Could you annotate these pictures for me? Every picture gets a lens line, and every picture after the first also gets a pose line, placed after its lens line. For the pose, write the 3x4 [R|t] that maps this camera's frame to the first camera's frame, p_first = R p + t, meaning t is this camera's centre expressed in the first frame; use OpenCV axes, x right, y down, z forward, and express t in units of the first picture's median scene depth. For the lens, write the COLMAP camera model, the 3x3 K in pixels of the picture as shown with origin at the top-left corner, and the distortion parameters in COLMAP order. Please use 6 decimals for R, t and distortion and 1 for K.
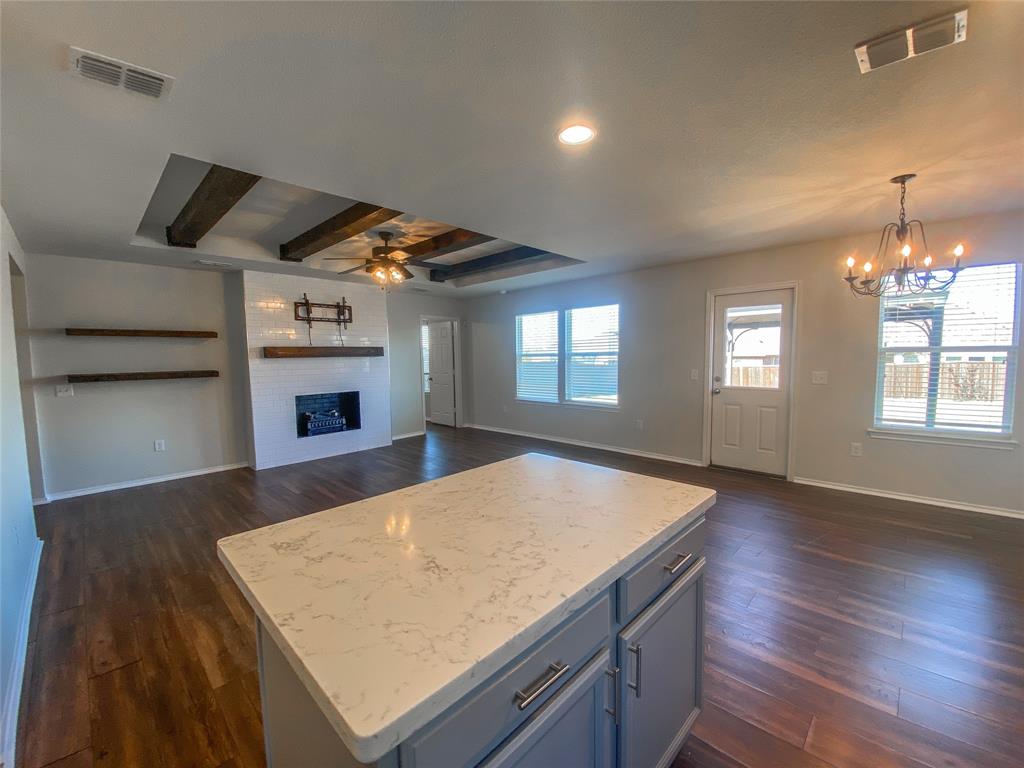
lens RADIAL K [[416.0, 0, 512.0], [0, 416.0, 384.0], [0, 0, 1]] dist [0.013825, -0.018709]
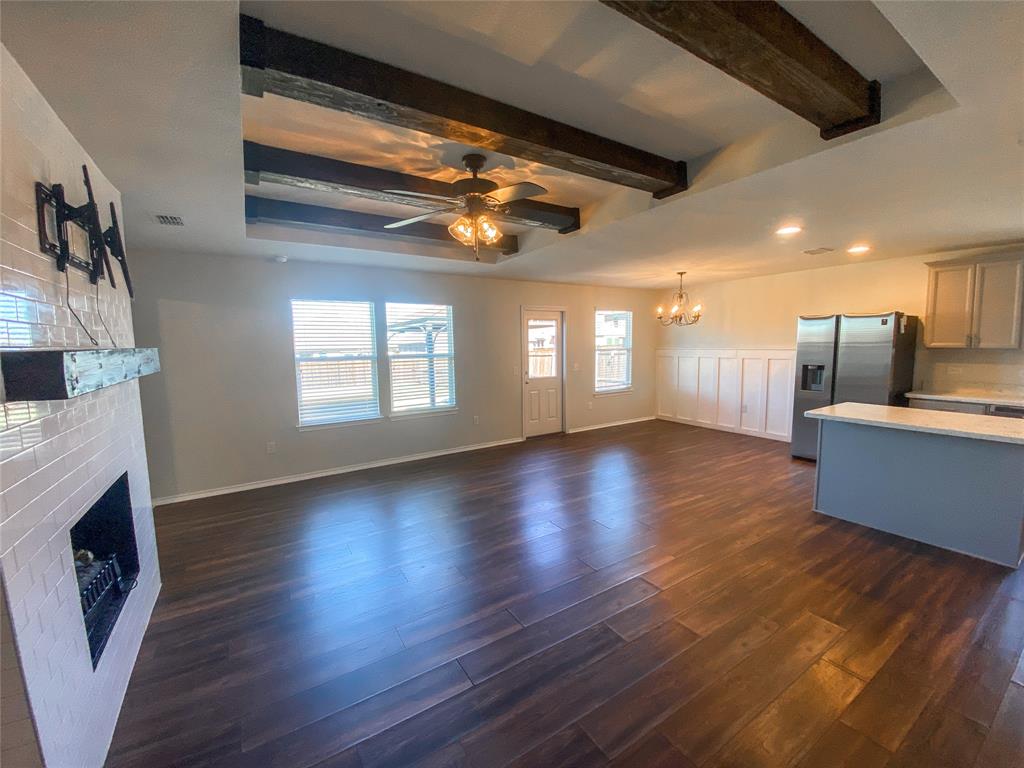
lens RADIAL K [[411.3, 0, 512.0], [0, 411.3, 384.0], [0, 0, 1]] dist [0.006842, -0.014848]
pose [[0.242122, -0.086192, 0.966410, -0.999049], [0.081373, 0.994341, 0.068296, -0.087803], [-0.966827, 0.062103, 0.247766, 0.927586]]
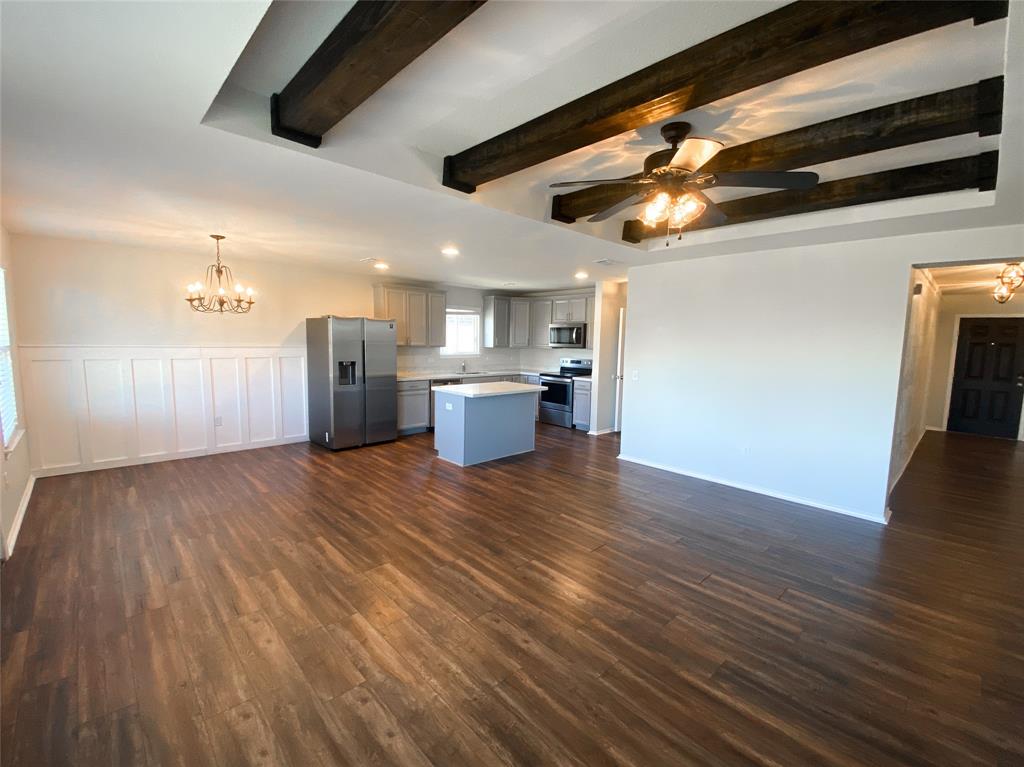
lens RADIAL K [[422.6, 0, 512.0], [0, 422.6, 383.5], [0, 0, 1]] dist [0.016924, -0.020089]
pose [[-0.999106, -0.007102, 0.041672, -0.142582], [0.000059, 0.985550, 0.169383, -0.153391], [-0.042273, 0.169234, -0.984669, 1.754579]]
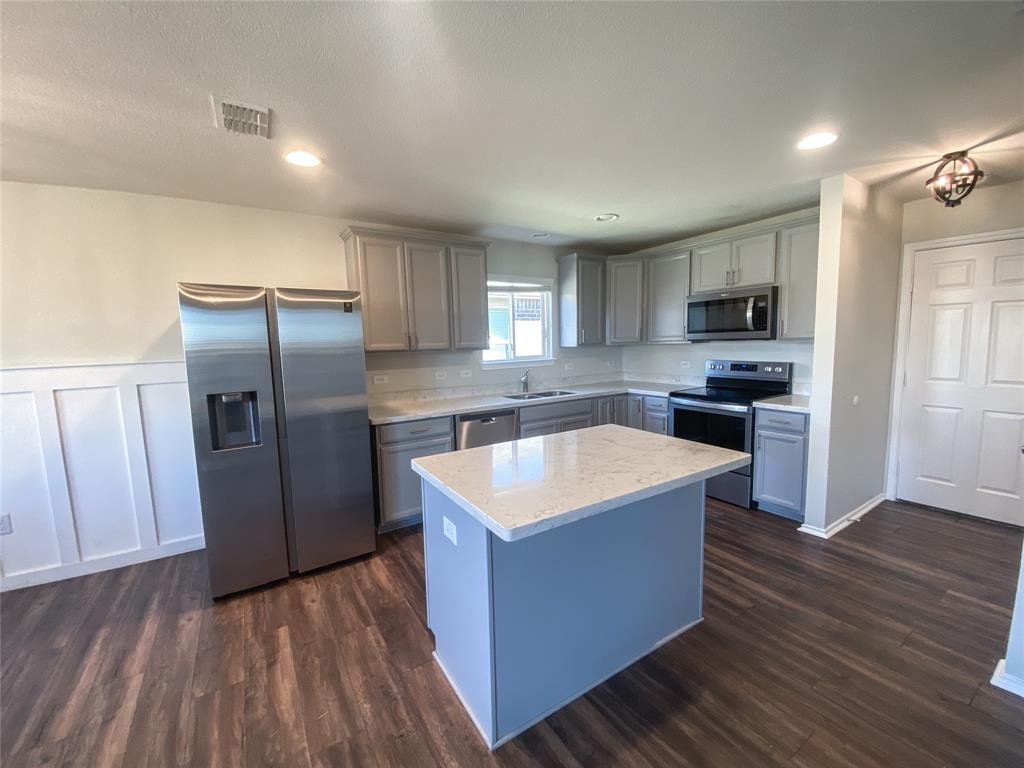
lens RADIAL K [[411.3, 0, 512.0], [0, 411.3, 384.0], [0, 0, 1]] dist [0.006842, -0.014848]
pose [[-0.971467, 0.019466, 0.236374, -0.051497], [0.059332, 0.984884, 0.162739, -0.067296], [-0.229633, 0.172120, -0.957937, 0.805224]]
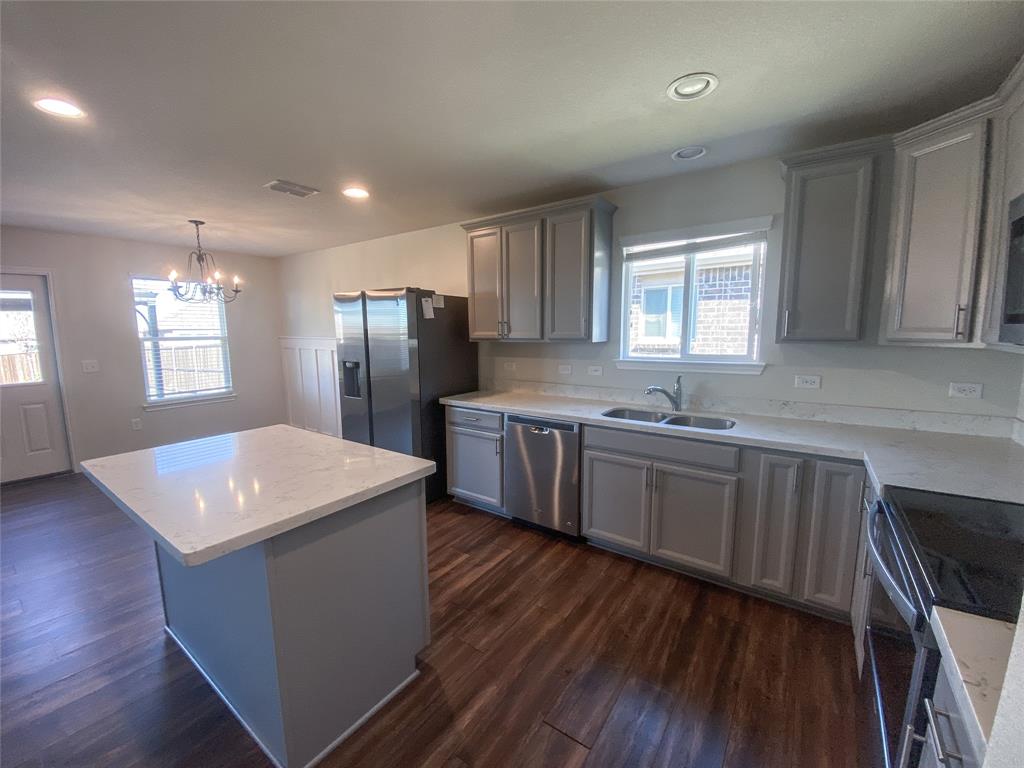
lens RADIAL K [[411.3, 0, 512.0], [0, 411.3, 384.0], [0, 0, 1]] dist [0.006842, -0.014848]
pose [[-0.154238, -0.109604, 0.981936, -0.492704], [0.075574, 0.989608, 0.122331, -0.018212], [-0.985139, 0.093077, -0.144352, 0.108554]]
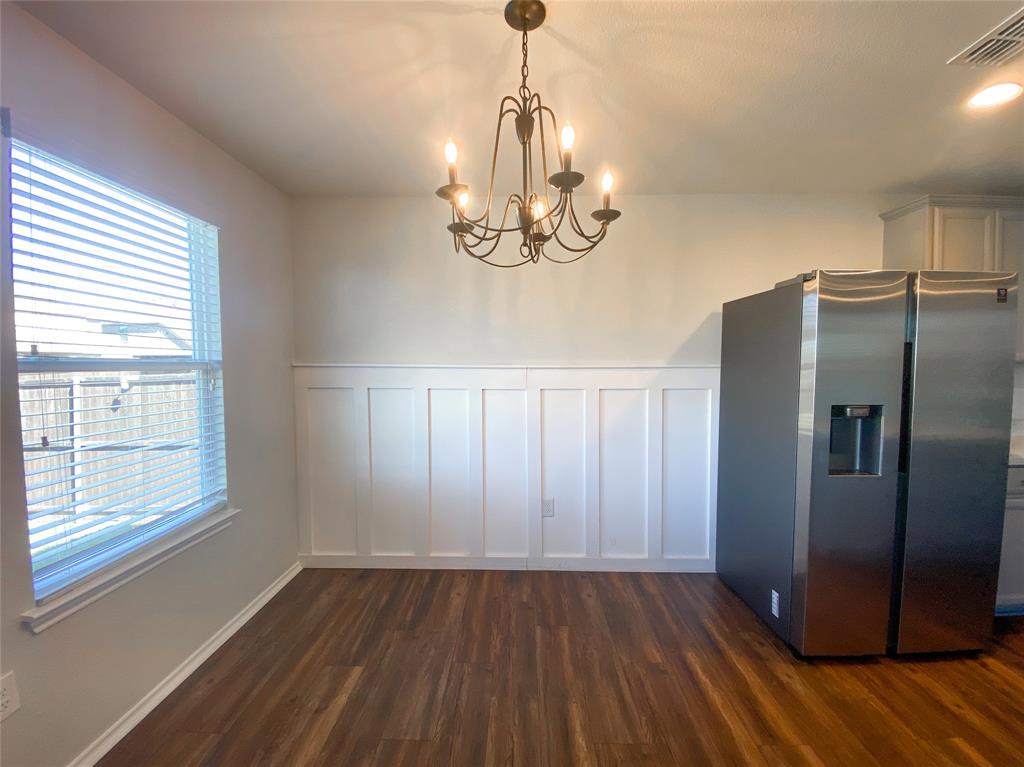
lens RADIAL K [[423.7, 0, 512.0], [0, 423.7, 383.5], [0, 0, 1]] dist [-0.026063, -0.000333]
pose [[-0.668585, -0.015644, 0.743471, 0.393888], [0.062736, 0.995028, 0.077355, -0.068254], [-0.740984, 0.098361, -0.664280, 0.938061]]
